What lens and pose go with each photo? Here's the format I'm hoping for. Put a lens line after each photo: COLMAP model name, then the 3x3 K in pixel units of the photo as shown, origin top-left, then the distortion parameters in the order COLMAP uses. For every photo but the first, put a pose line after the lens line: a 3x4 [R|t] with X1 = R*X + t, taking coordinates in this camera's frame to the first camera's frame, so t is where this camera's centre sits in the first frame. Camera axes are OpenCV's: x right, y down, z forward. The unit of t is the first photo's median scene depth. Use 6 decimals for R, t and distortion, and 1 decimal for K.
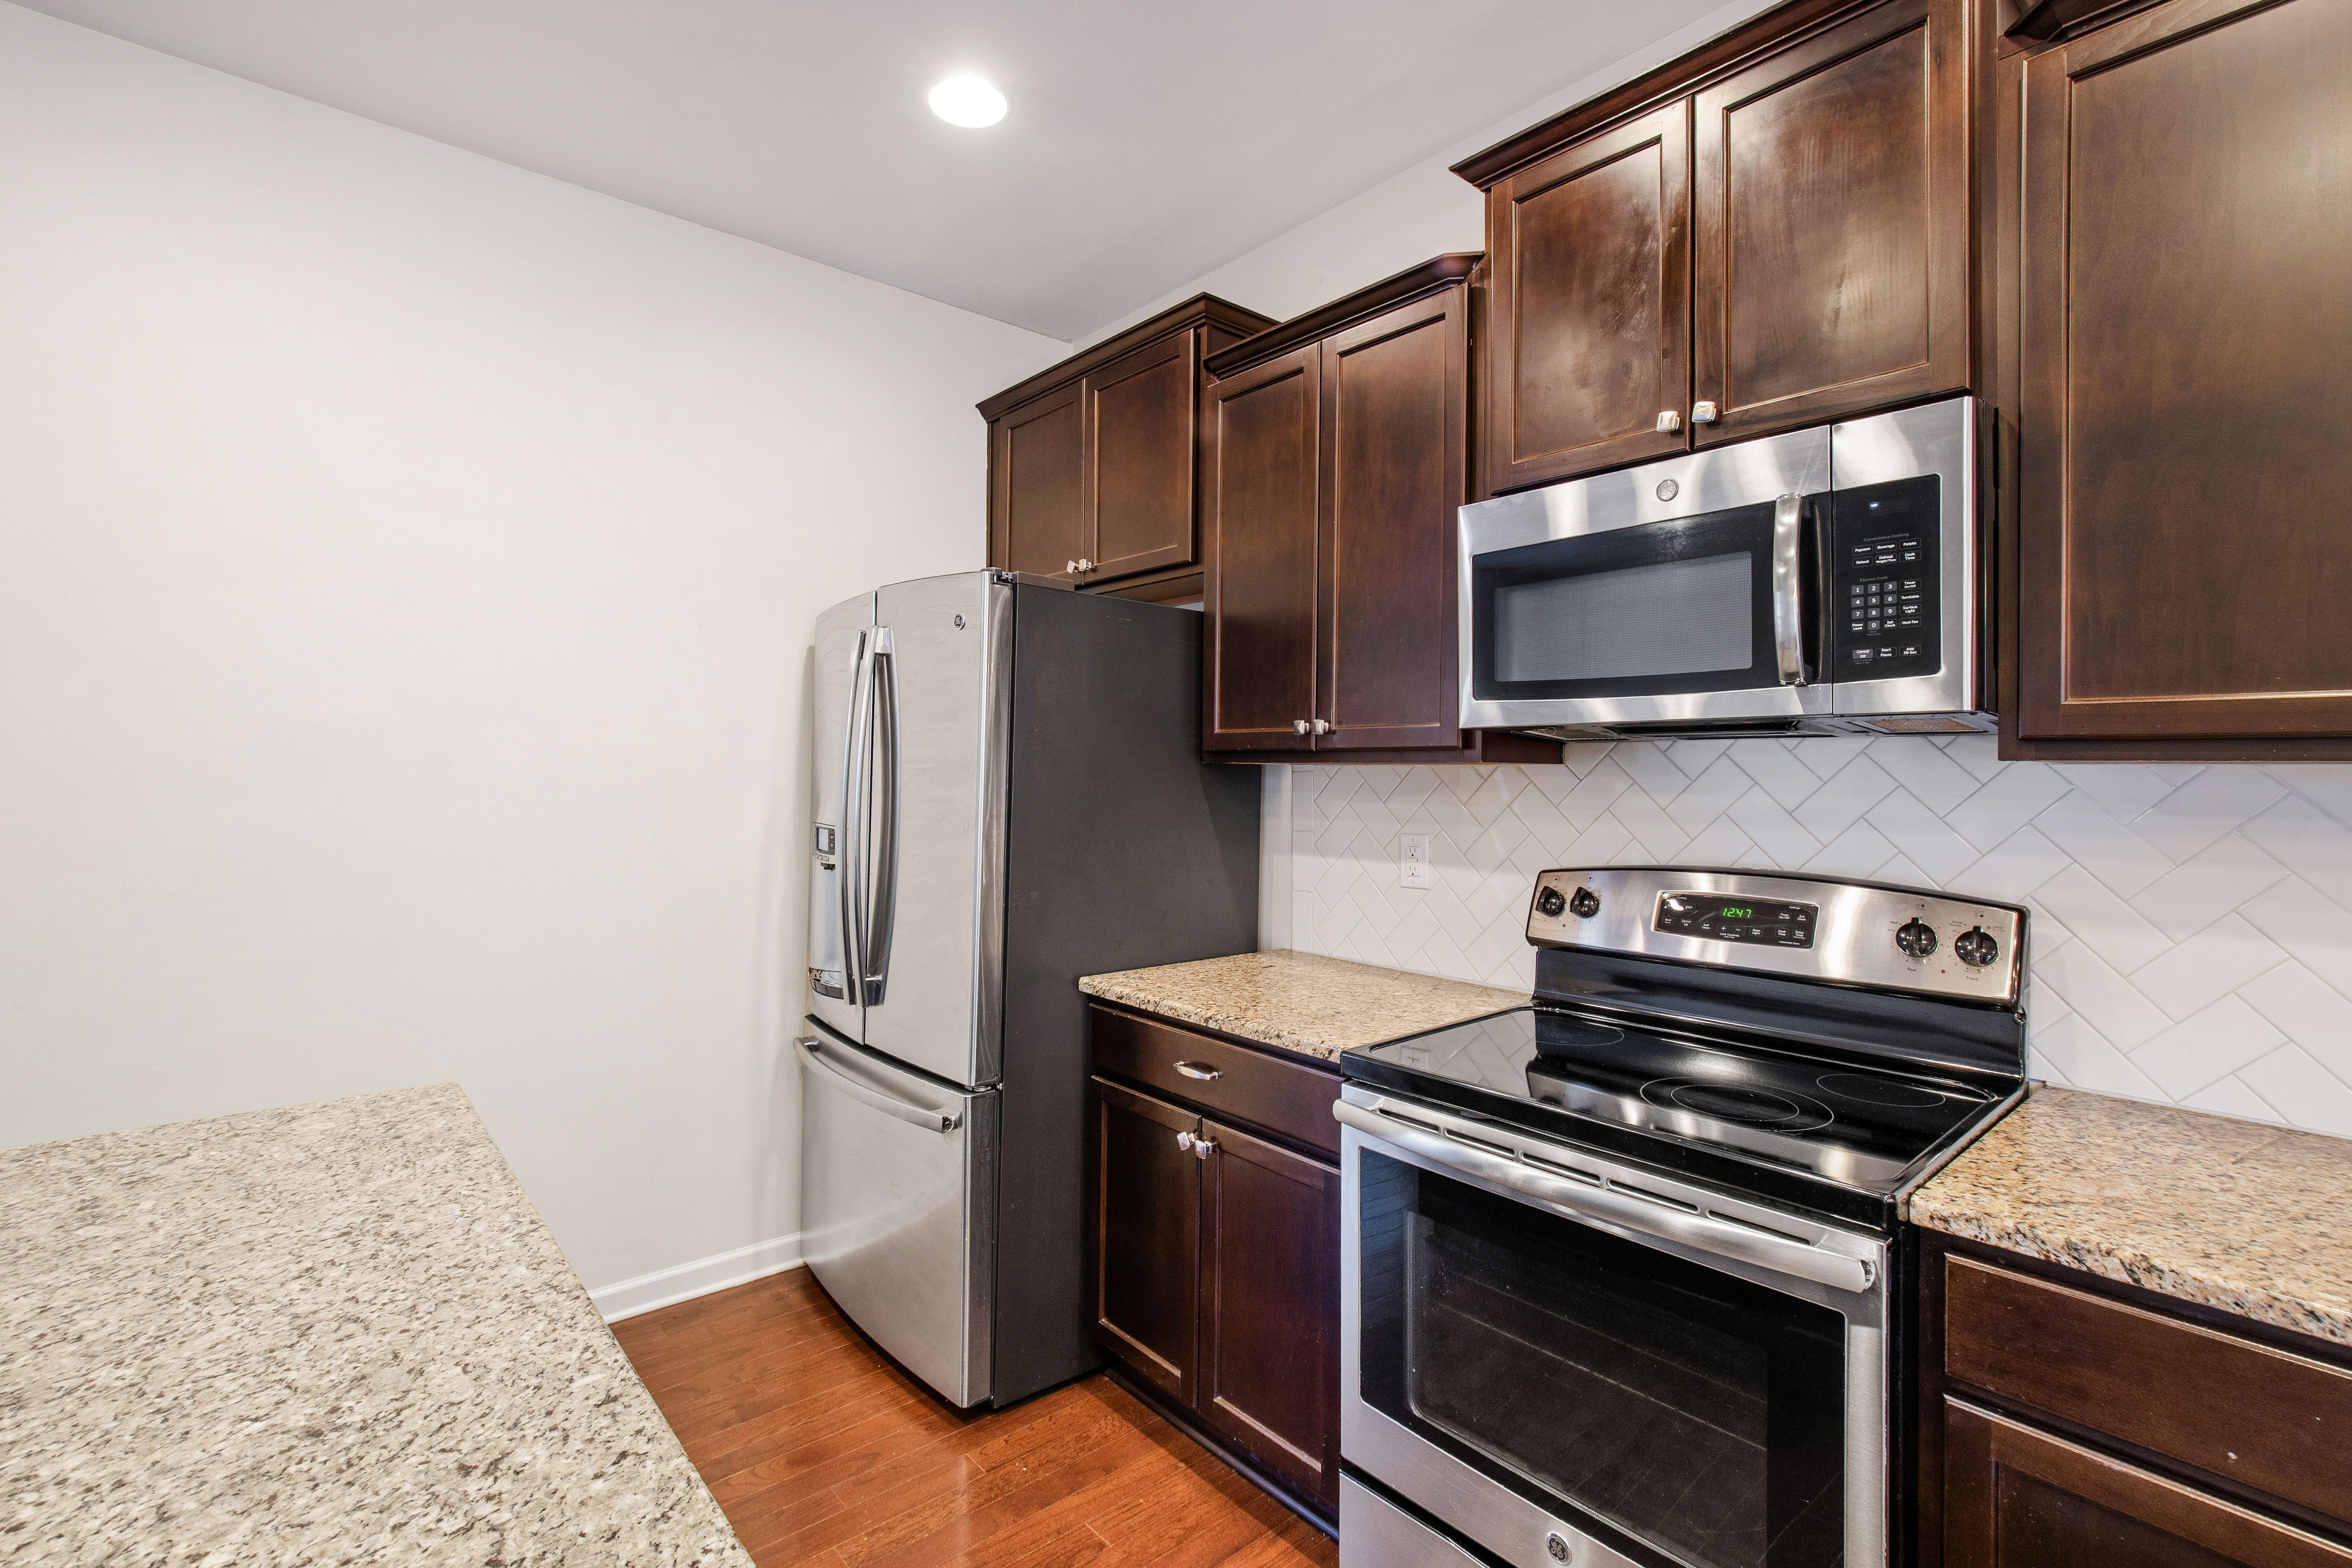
lens RADIAL K [[1055.0, 0, 1158.6], [0, 1055.0, 762.1], [0, 0, 1]] dist [-0.000767, -0.003028]
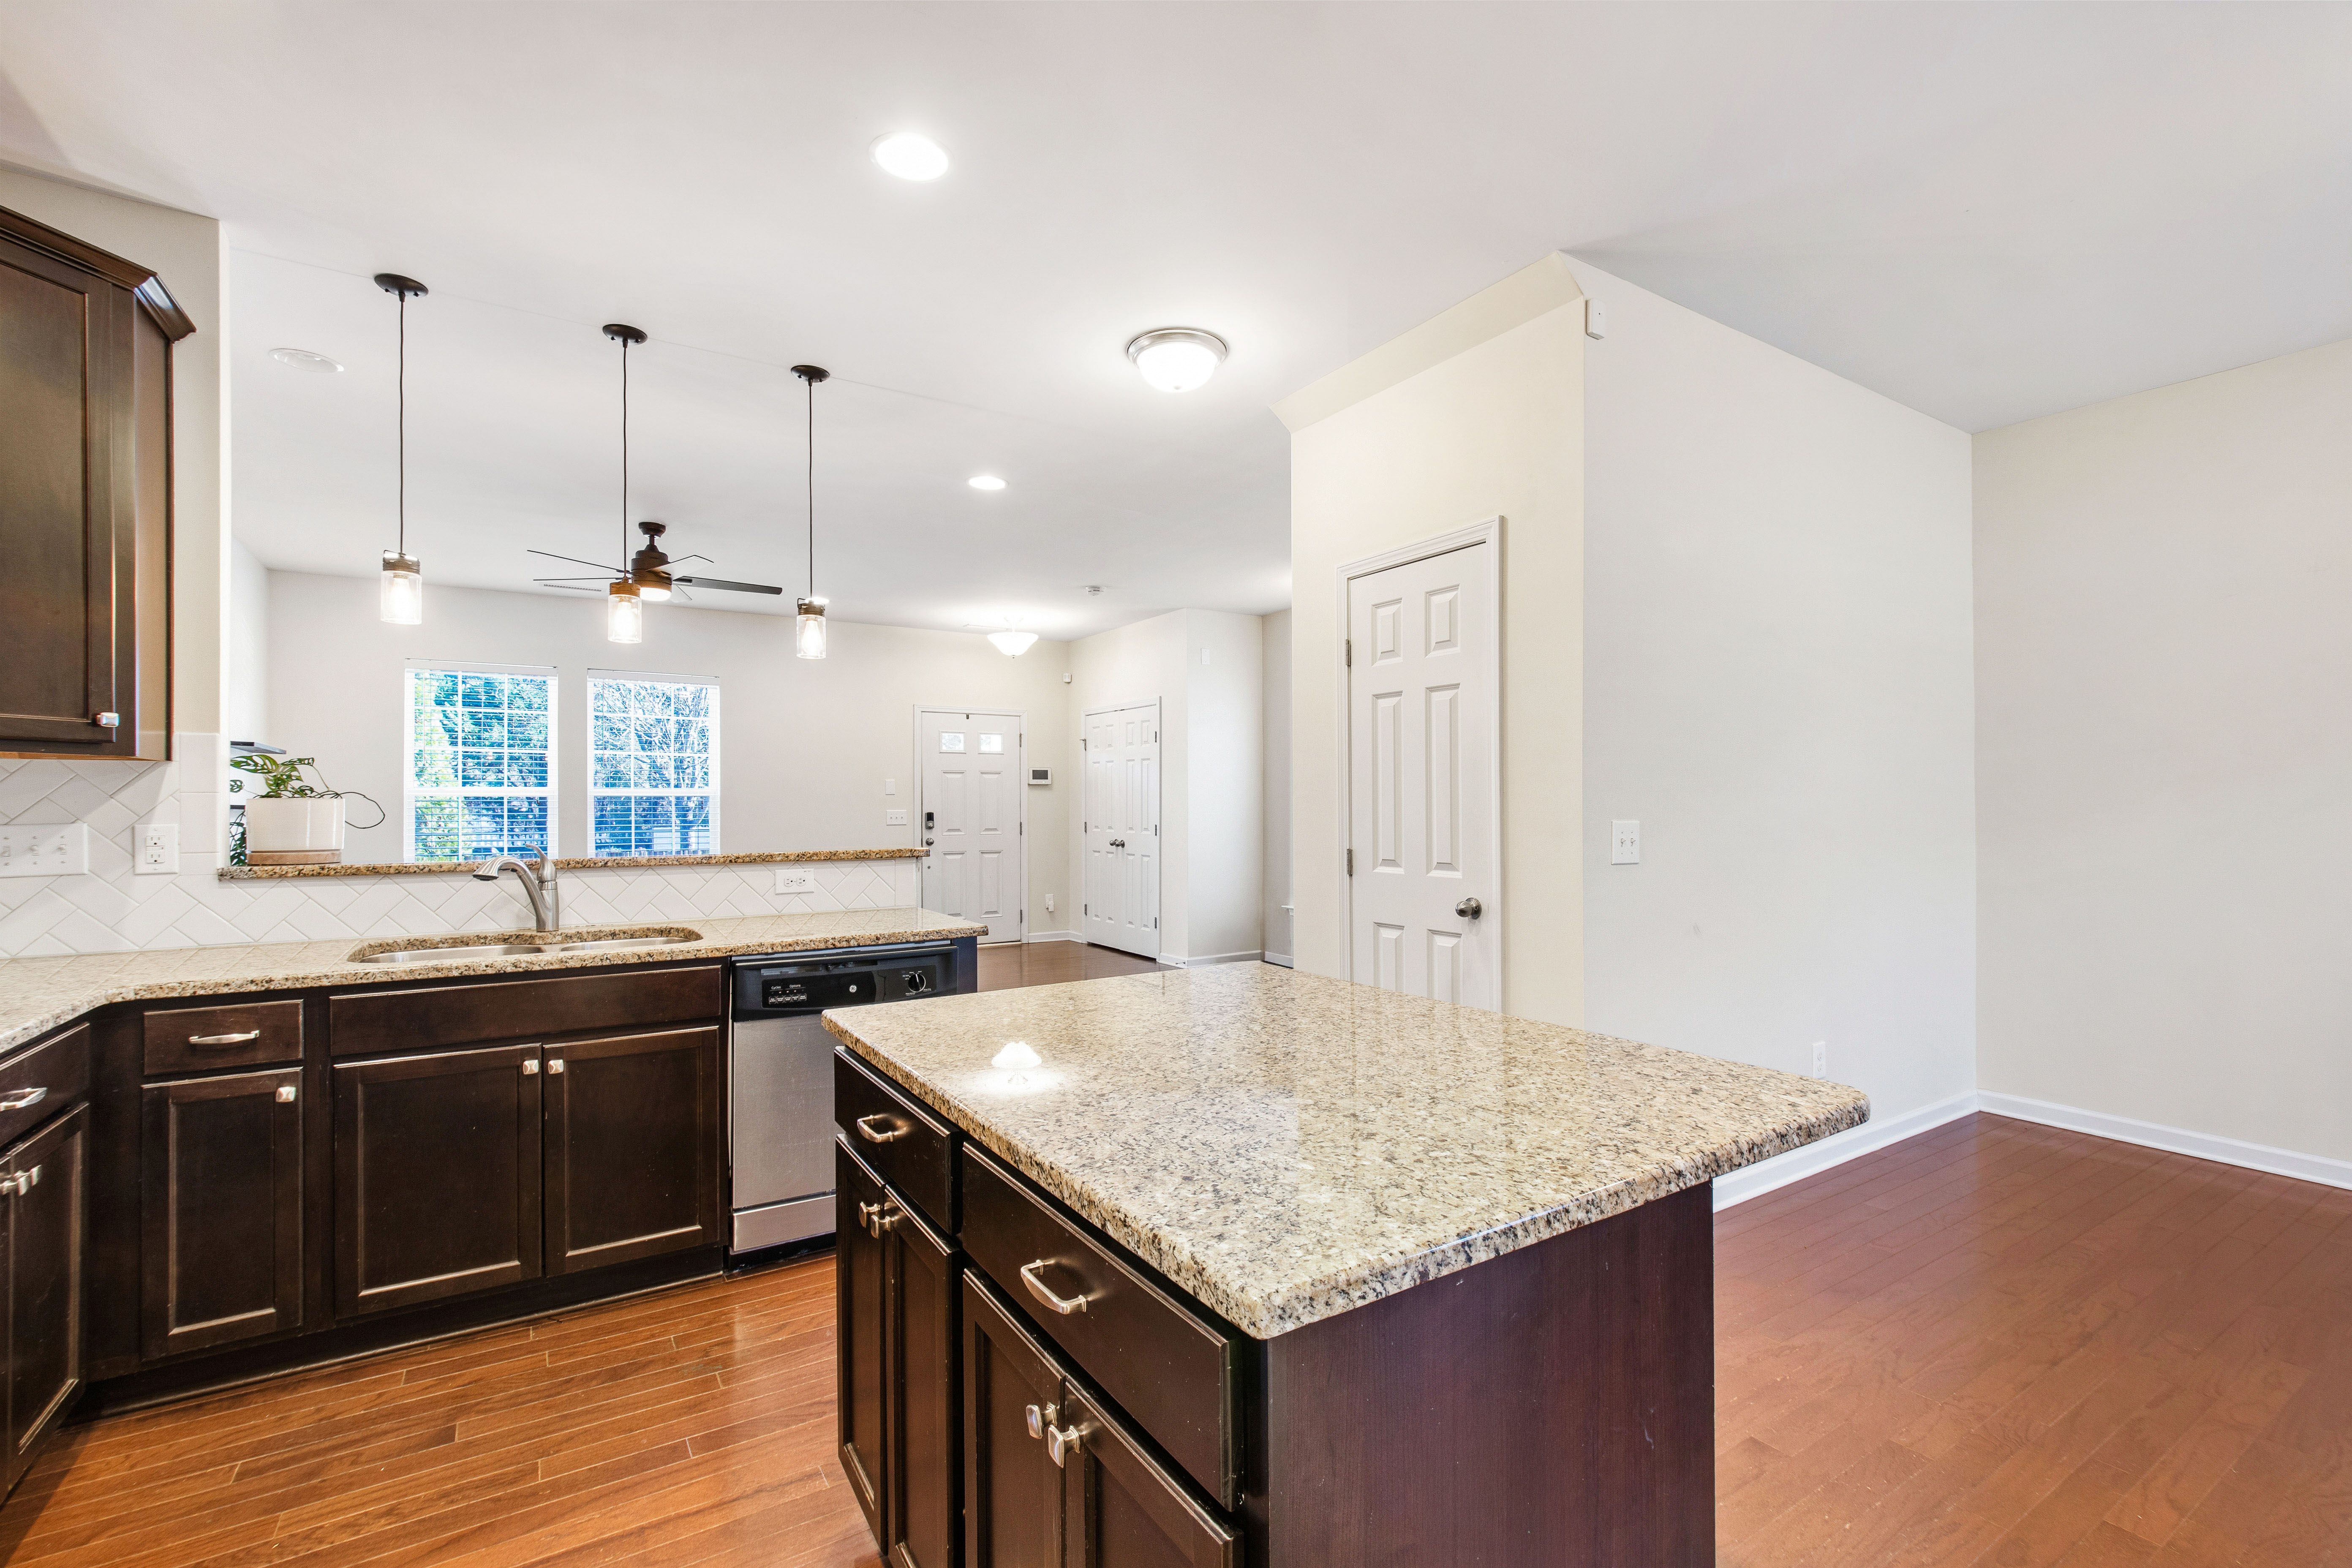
lens RADIAL K [[1055.0, 0, 1184.5], [0, 1055.0, 793.8], [0, 0, 1]] dist [-0.000767, -0.003028]
pose [[-0.991174, -0.003386, 0.132526, -0.605211], [-0.005864, 0.999815, -0.018312, 0.061569], [-0.132439, -0.018928, -0.991010, 1.312753]]
